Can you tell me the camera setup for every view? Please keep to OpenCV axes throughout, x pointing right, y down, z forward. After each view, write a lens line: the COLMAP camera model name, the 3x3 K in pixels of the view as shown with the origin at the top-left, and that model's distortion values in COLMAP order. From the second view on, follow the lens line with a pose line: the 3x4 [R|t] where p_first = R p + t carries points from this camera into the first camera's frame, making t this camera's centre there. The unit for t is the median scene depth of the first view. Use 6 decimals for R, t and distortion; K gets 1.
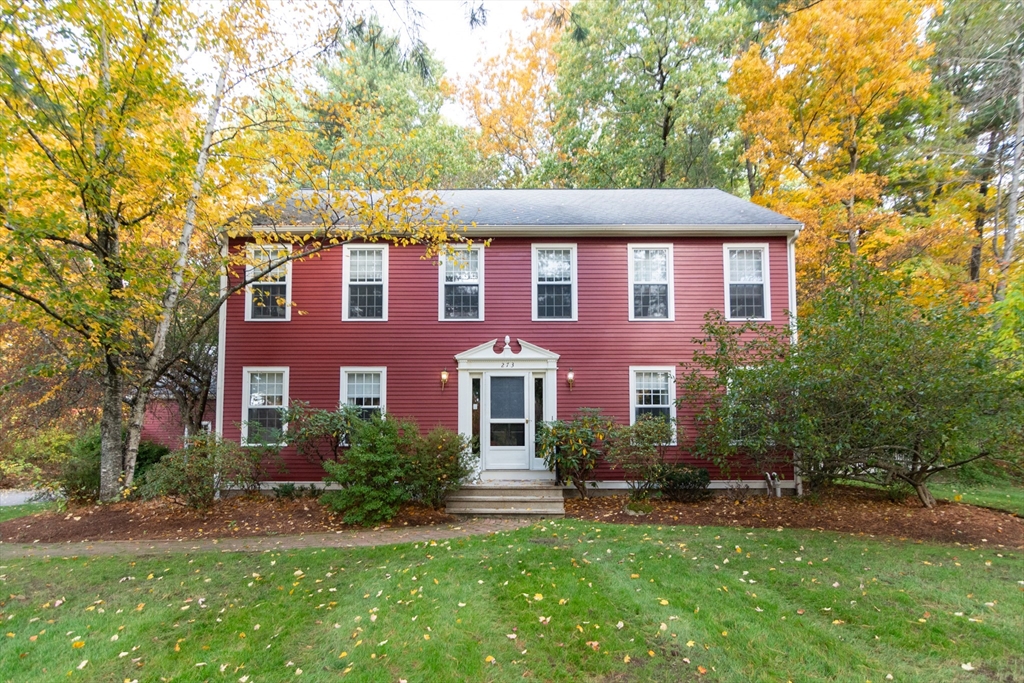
lens RADIAL K [[511.5, 0, 511.7], [0, 511.5, 400.0], [0, 0, 1]] dist [-0.001487, 0.000178]
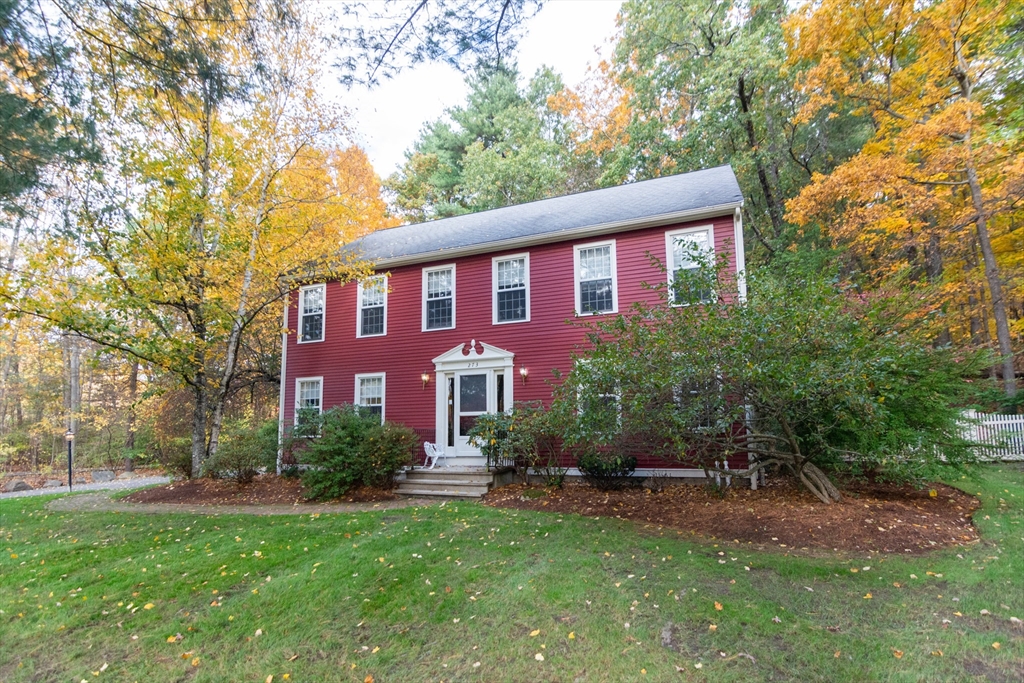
lens RADIAL K [[482.4, 0, 512.8], [0, 482.4, 362.1], [0, 0, 1]] dist [-0.000295, -0.000027]
pose [[0.937772, -0.062692, -0.341546, 0.443669], [0.044099, 0.997105, -0.061943, -0.003652], [0.344441, 0.043026, 0.937822, 0.012115]]
